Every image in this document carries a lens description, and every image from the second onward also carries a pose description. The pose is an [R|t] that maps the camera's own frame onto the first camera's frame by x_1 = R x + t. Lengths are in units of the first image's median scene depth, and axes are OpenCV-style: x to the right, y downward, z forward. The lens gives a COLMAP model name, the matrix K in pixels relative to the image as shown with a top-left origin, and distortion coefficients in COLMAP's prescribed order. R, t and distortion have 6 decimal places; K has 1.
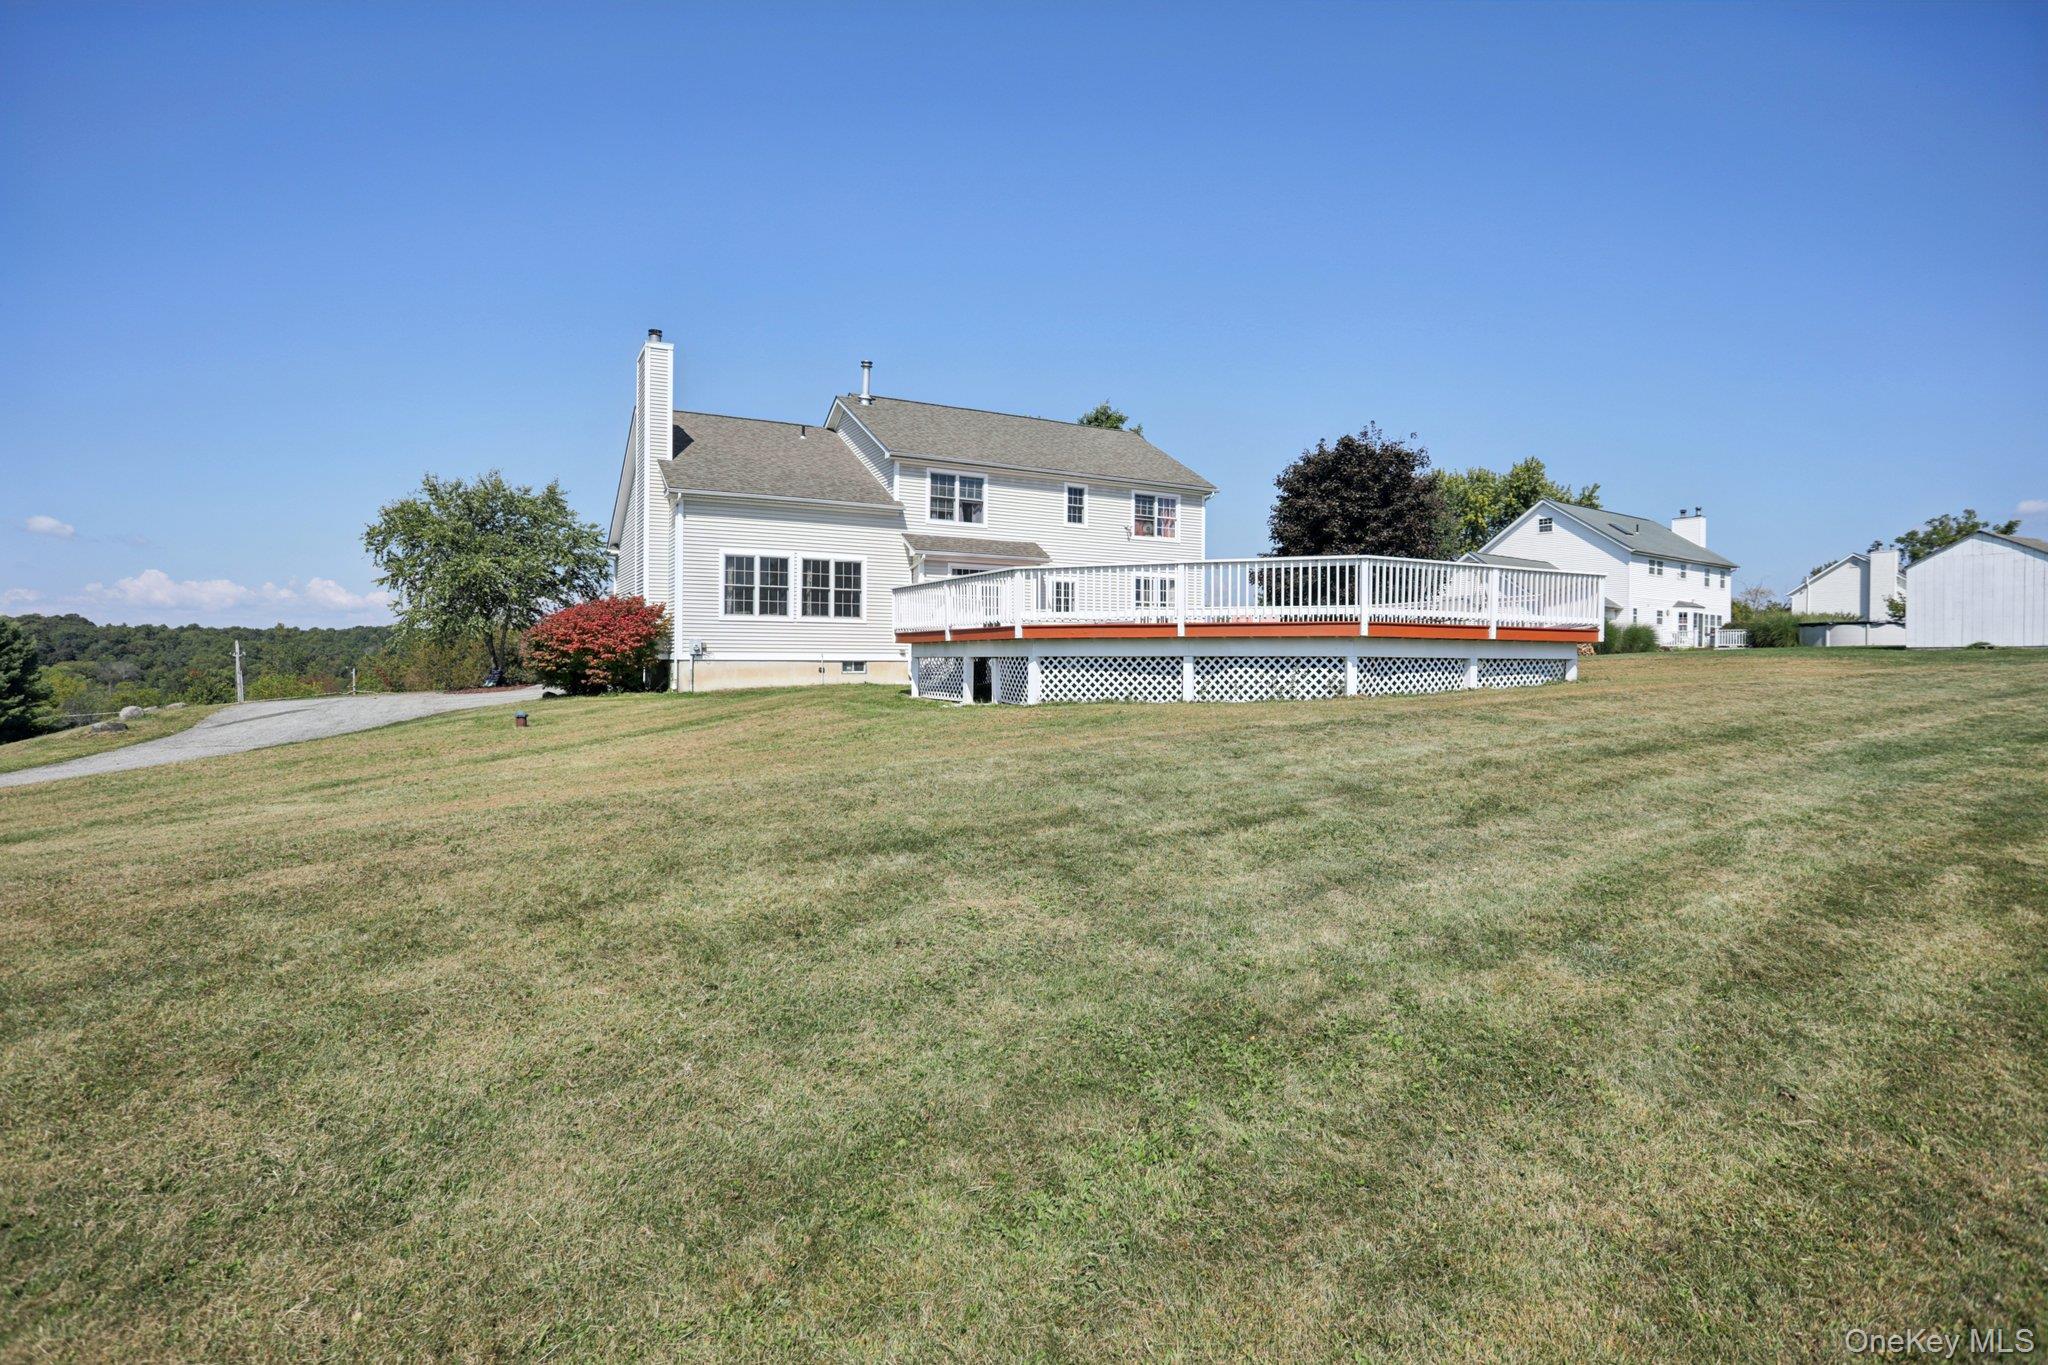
lens RADIAL K [[1004.2, 0, 1024.0], [0, 1004.2, 682.5], [0, 0, 1]] dist [-0.019360, 0.000270]
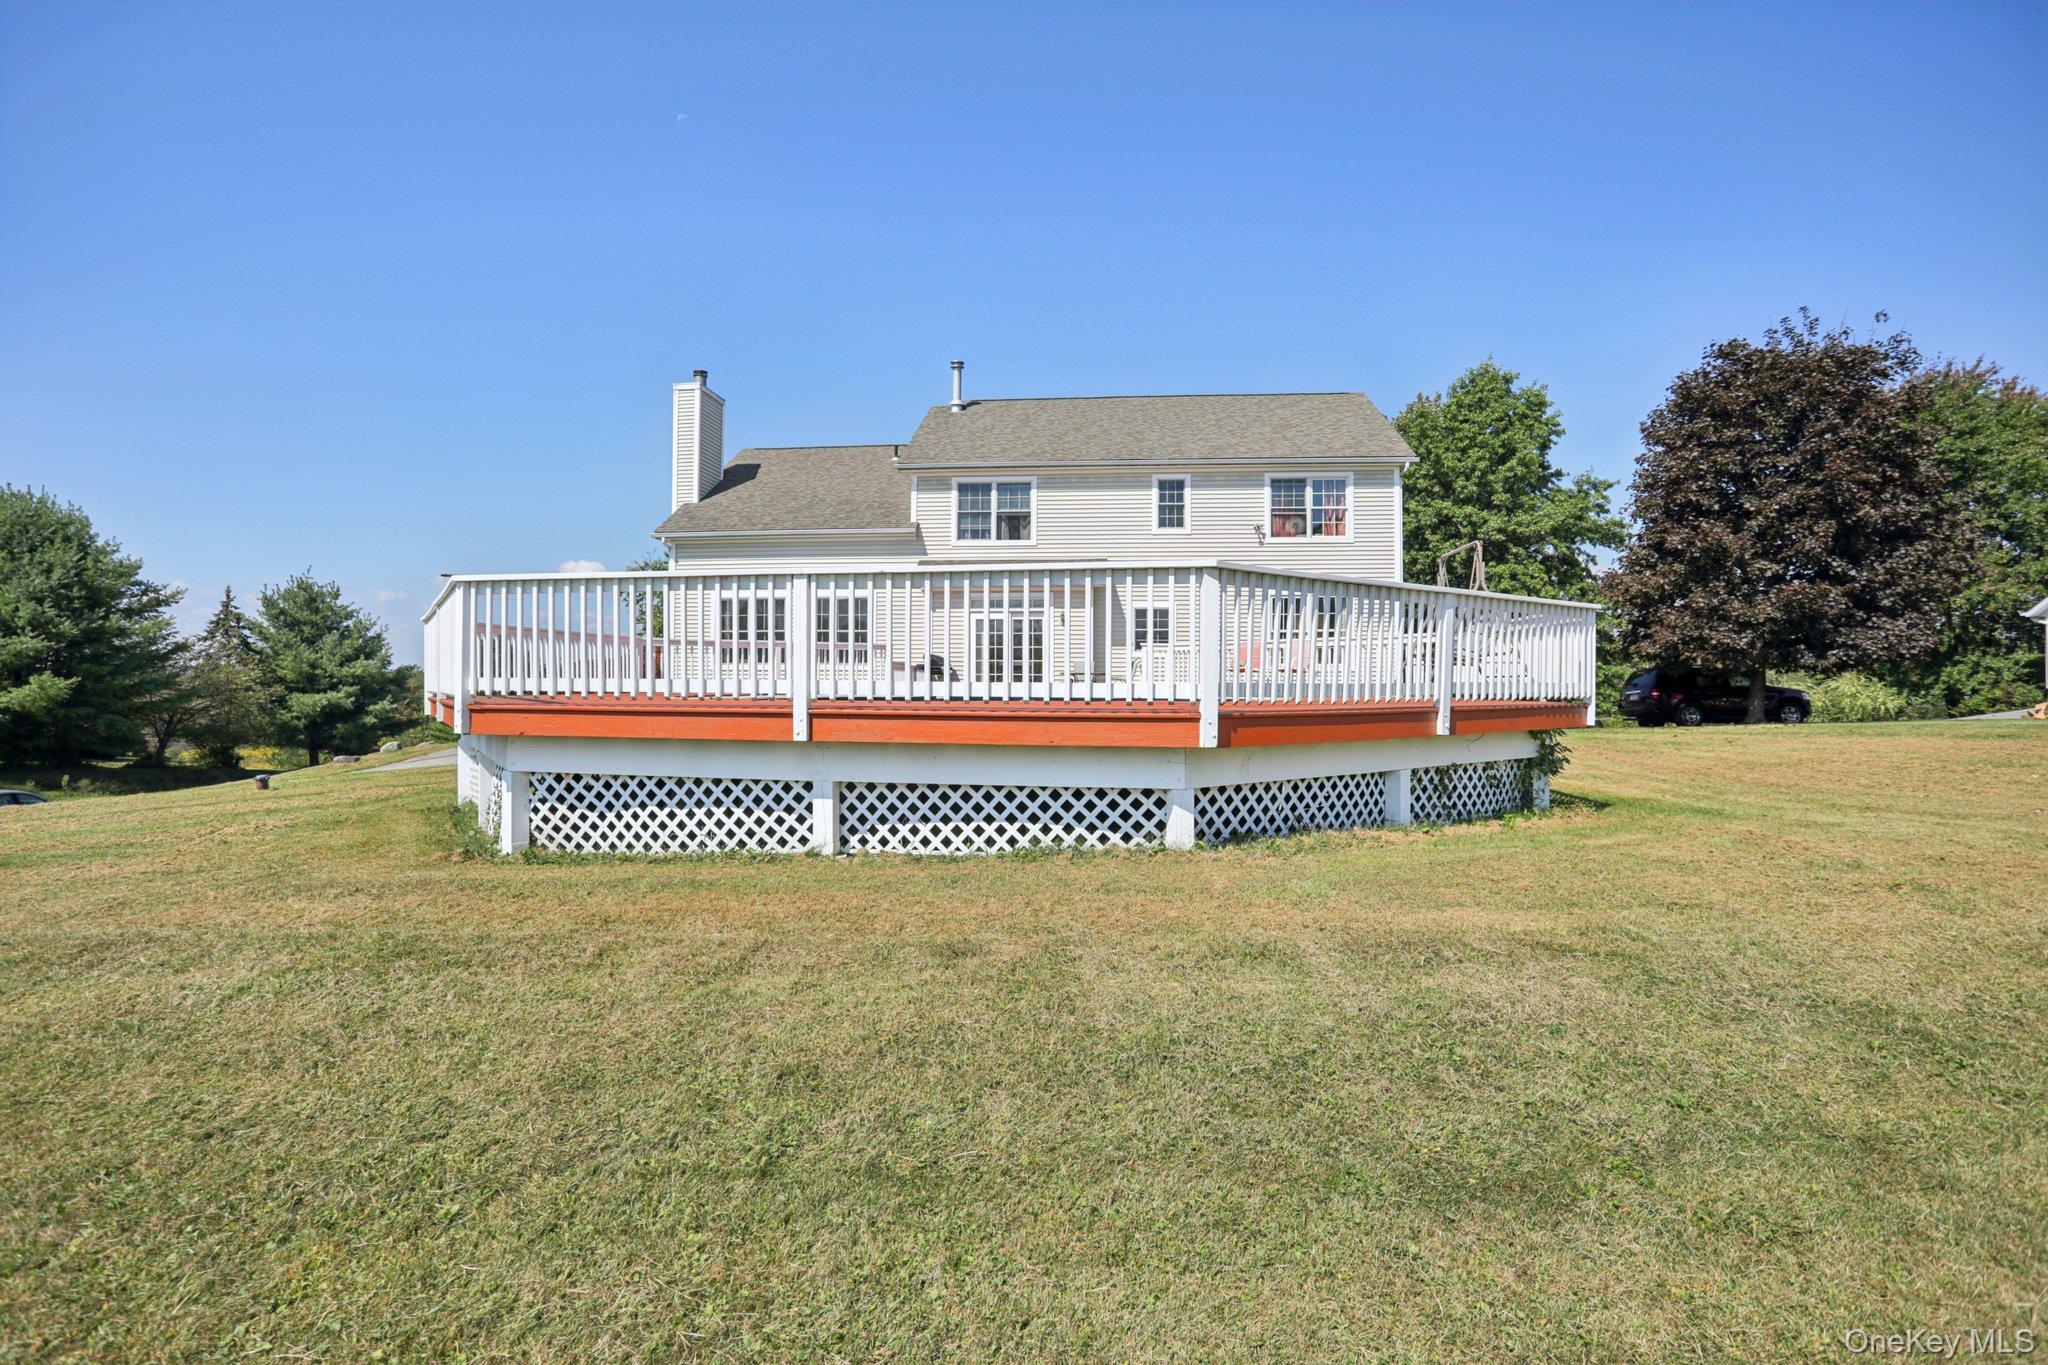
lens RADIAL K [[1004.2, 0, 1024.0], [0, 1004.2, 682.5], [0, 0, 1]] dist [-0.019360, 0.000270]
pose [[0.821776, -0.000121, -0.569810, 0.410139], [-0.012032, 0.999773, -0.017565, -0.032908], [0.569683, 0.021291, 0.821589, 0.357813]]
